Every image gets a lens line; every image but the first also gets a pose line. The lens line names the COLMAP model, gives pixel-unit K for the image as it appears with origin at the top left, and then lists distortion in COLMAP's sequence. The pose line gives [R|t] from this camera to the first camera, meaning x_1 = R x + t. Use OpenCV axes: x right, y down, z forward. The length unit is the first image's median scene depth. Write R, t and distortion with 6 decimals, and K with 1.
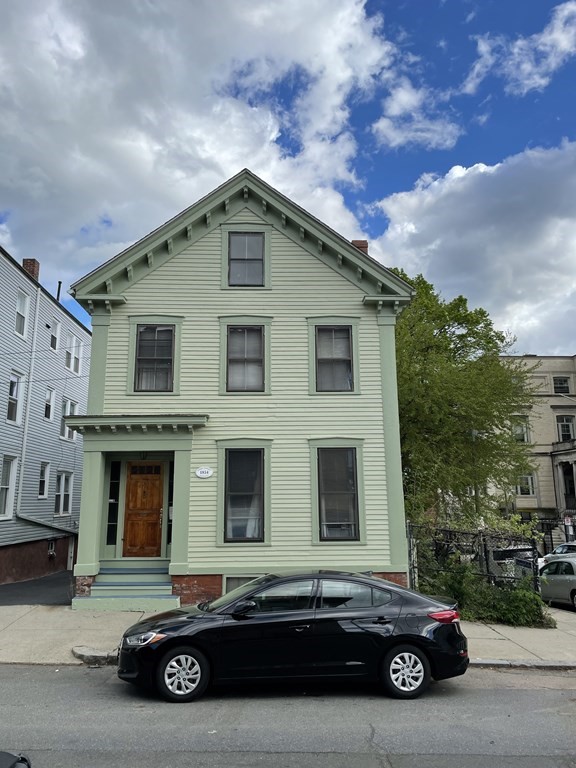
lens RADIAL K [[539.9, 0, 288.0], [0, 539.9, 384.0], [0, 0, 1]] dist [0.004361, -0.026711]
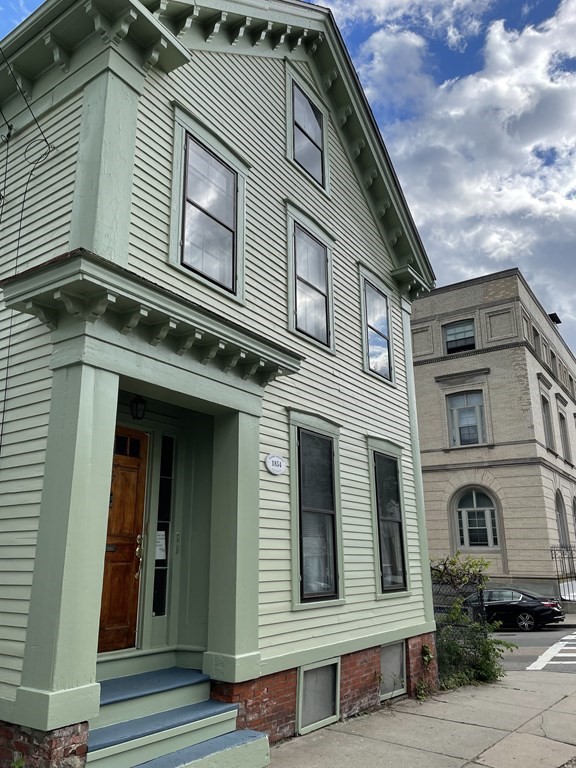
lens RADIAL K [[577.4, 0, 288.0], [0, 577.4, 384.0], [0, 0, 1]] dist [-0.000709, -0.000050]
pose [[0.601665, 0.239310, 0.762056, -0.586808], [-0.166543, 0.970679, -0.173334, 0.183234], [-0.781193, -0.022626, 0.623879, 0.650725]]
